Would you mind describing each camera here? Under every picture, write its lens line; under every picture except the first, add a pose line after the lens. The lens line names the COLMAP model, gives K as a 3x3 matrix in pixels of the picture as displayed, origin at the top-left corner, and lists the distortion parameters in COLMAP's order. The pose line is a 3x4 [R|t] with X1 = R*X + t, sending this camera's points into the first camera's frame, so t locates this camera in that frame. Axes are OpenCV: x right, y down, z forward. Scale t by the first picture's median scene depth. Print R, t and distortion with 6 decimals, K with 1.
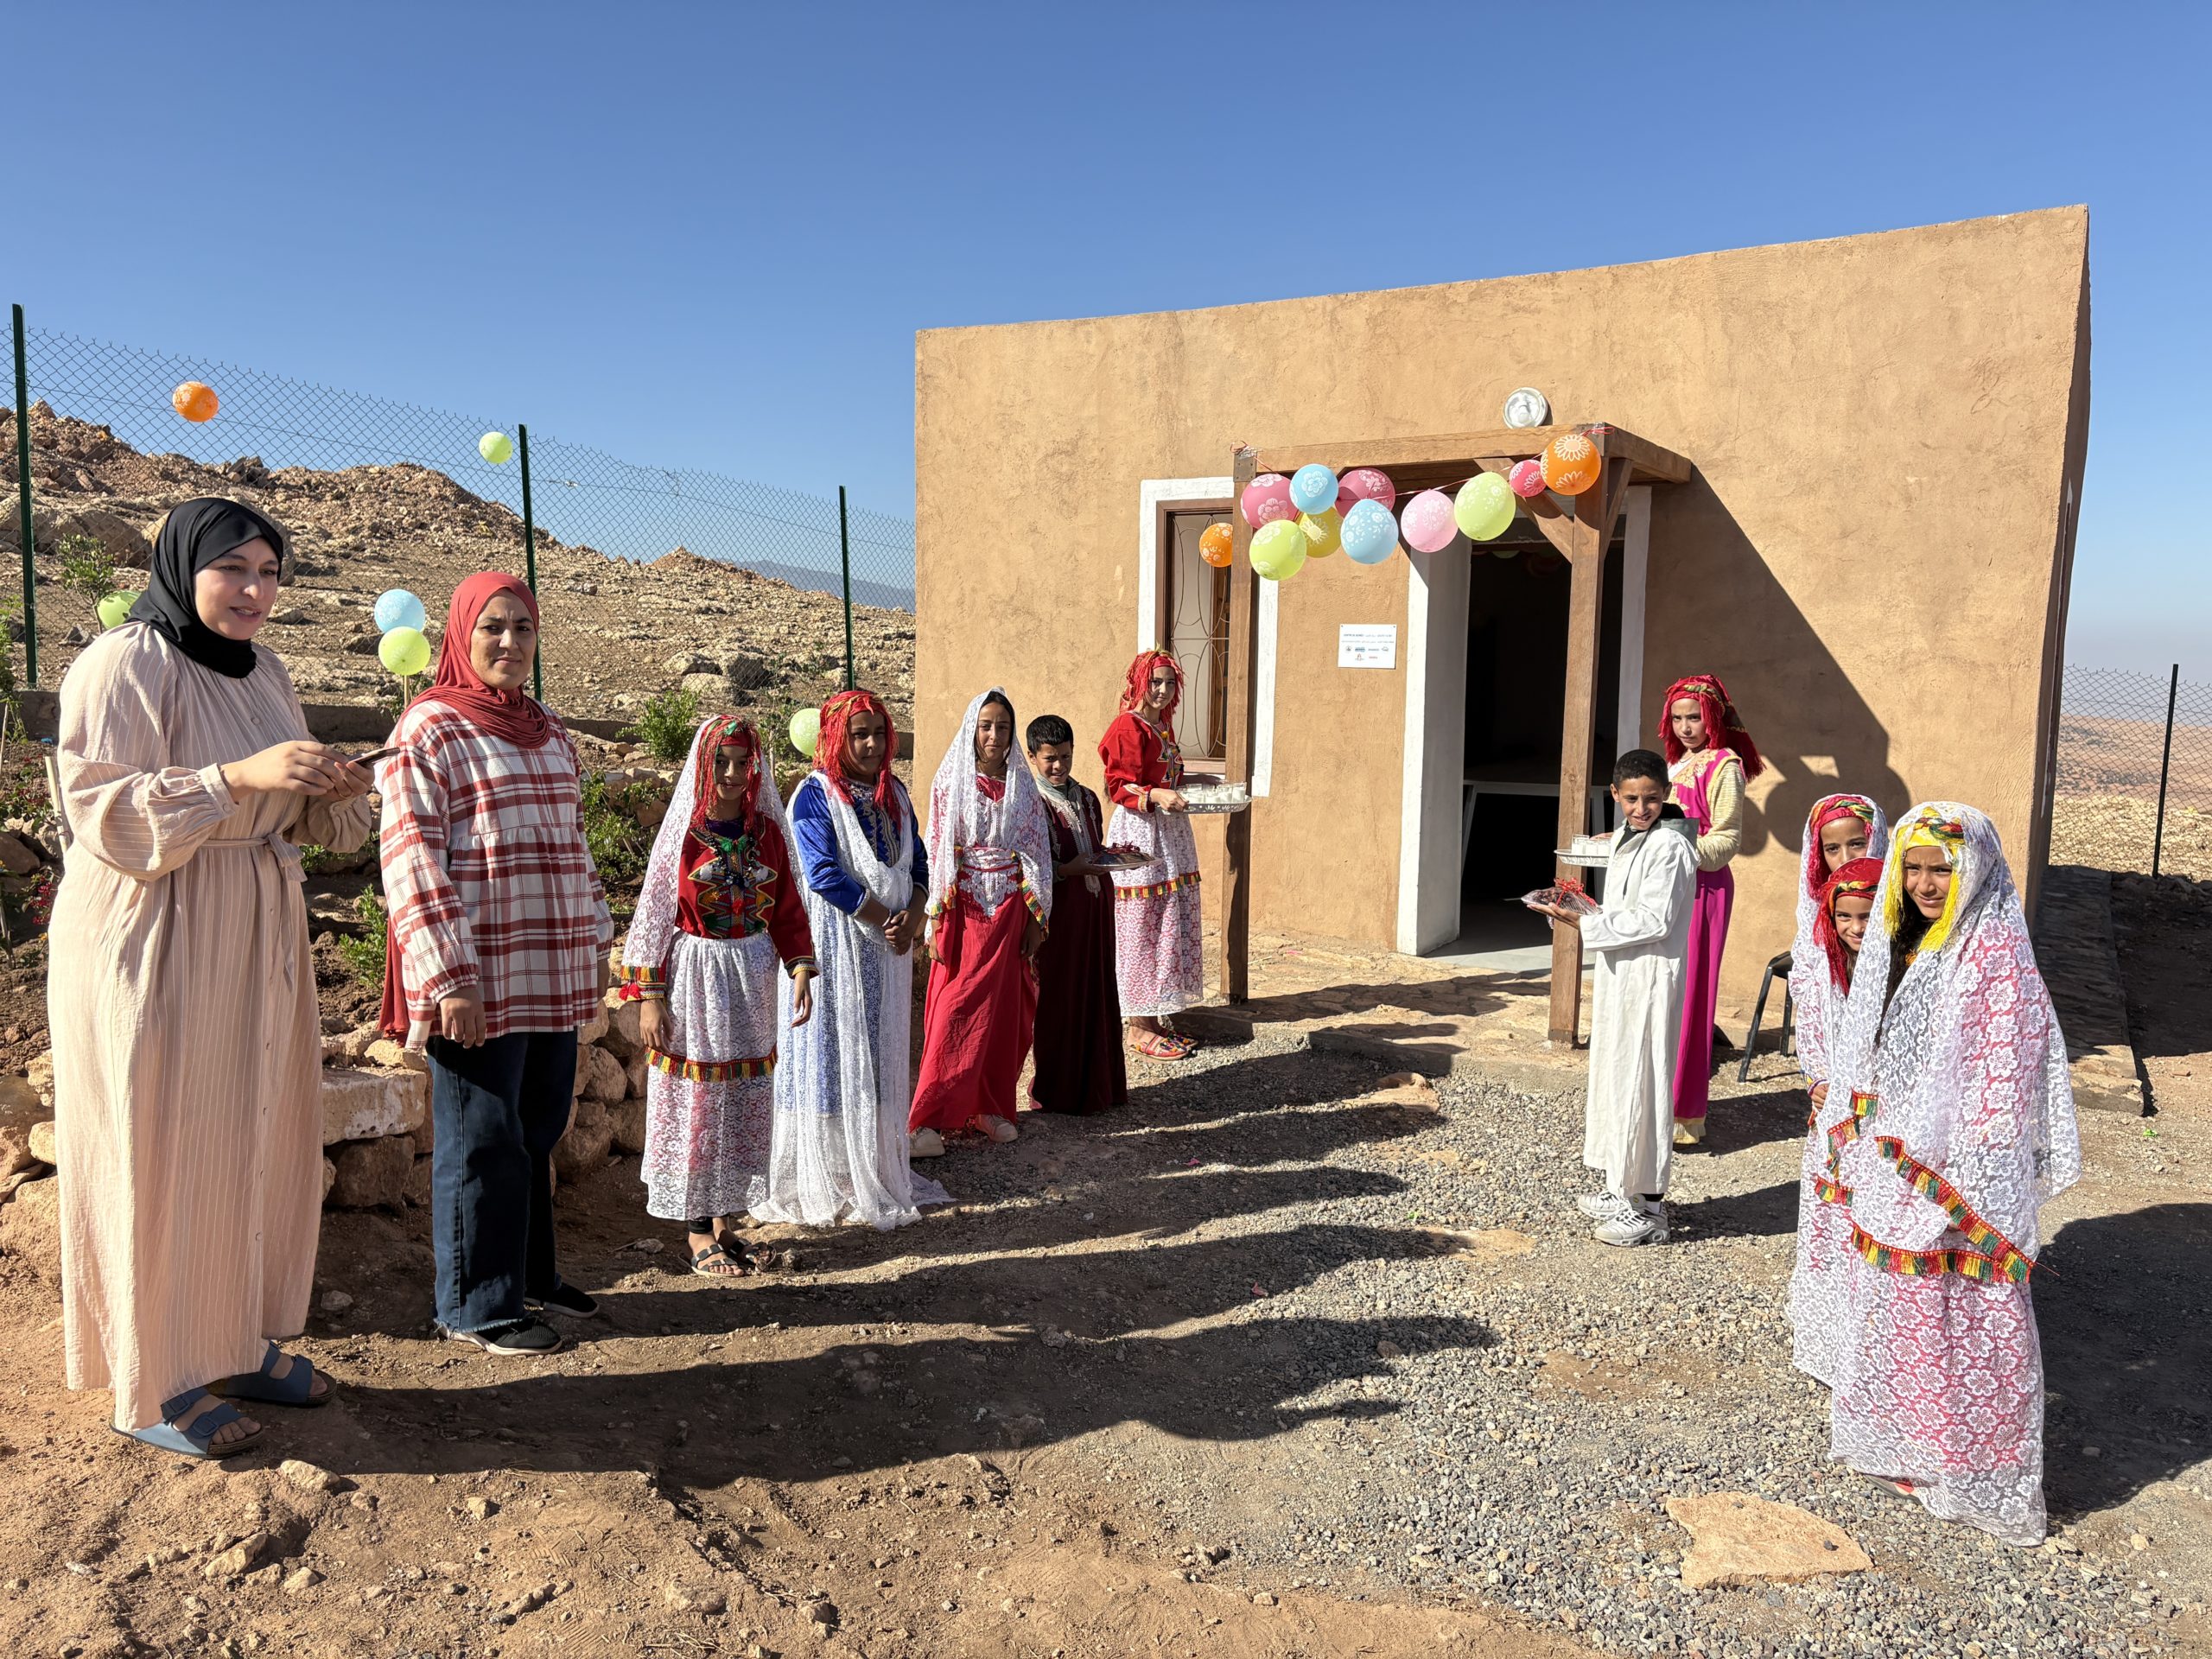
lens RADIAL K [[1668.1, 0, 1102.6], [0, 1668.1, 854.1], [0, 0, 1]] dist [0.020145, -0.033111]
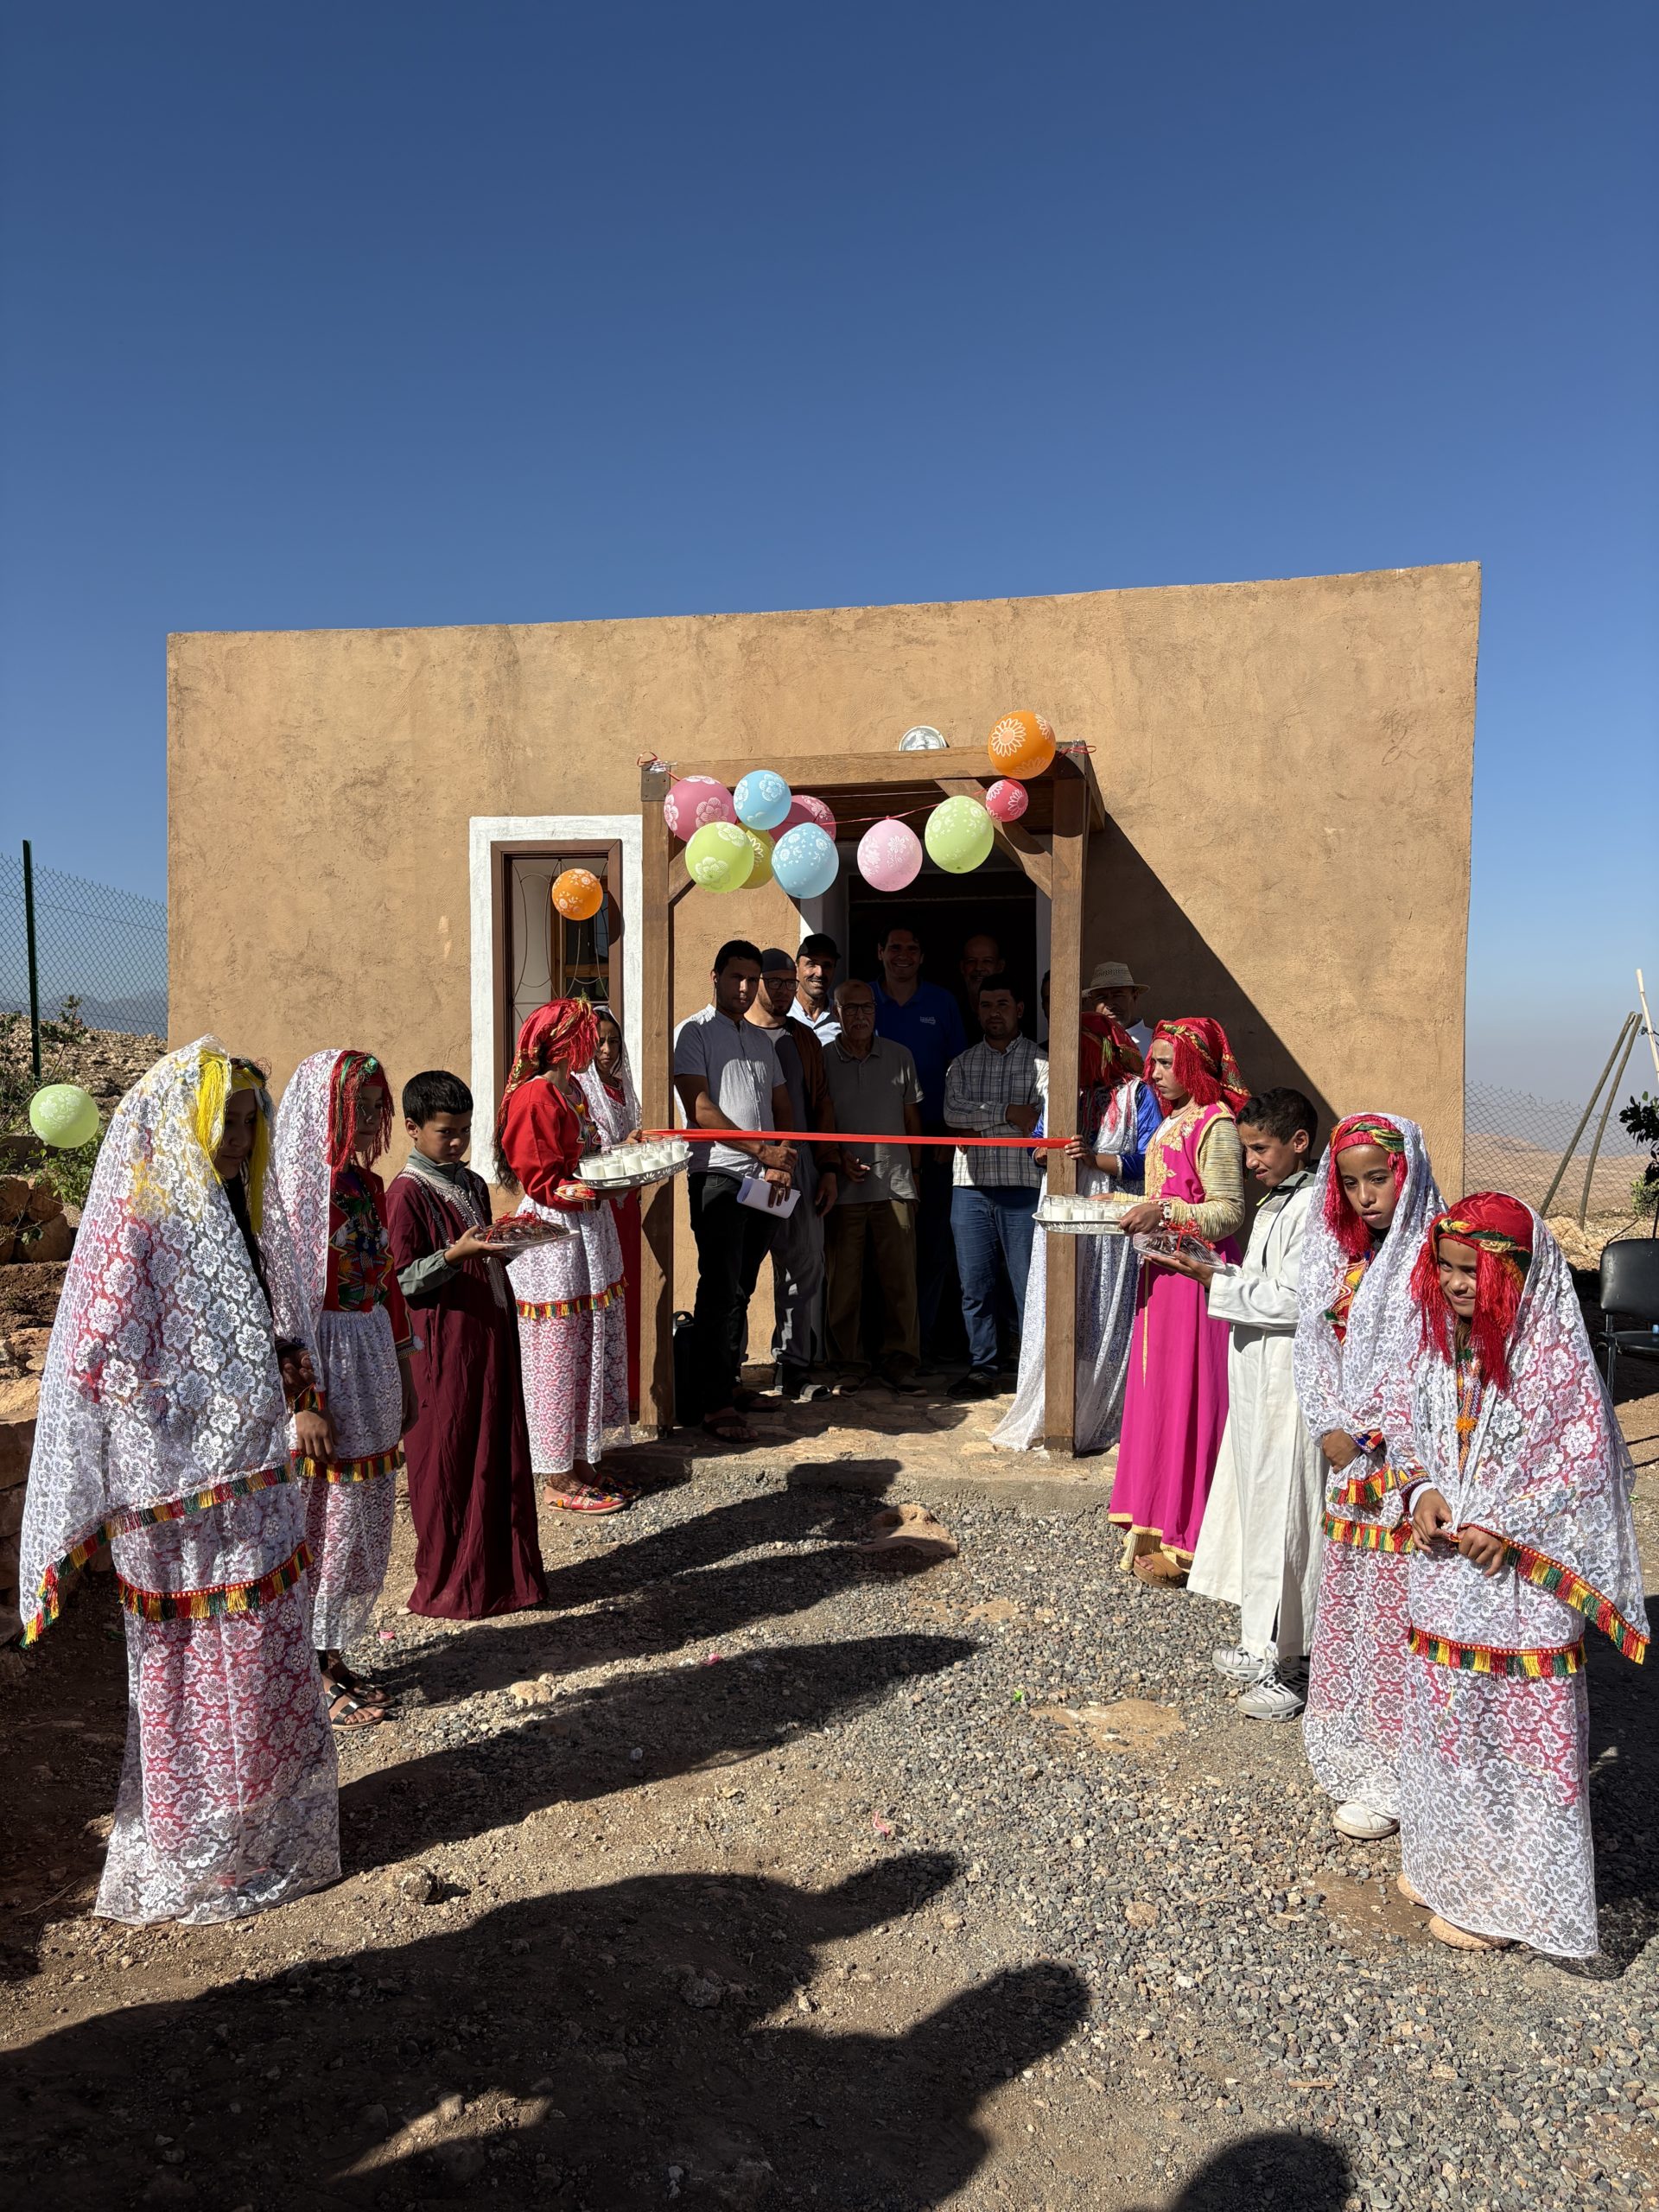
lens RADIAL K [[1677.8, 0, 829.5], [0, 1677.8, 1106.0], [0, 0, 1]] dist [0.009674, 0.001511]
pose [[0.945614, -0.012376, 0.325056, -0.093810], [0.044545, 0.994789, -0.091710, 0.008754], [-0.322227, 0.101201, 0.941237, 0.177479]]
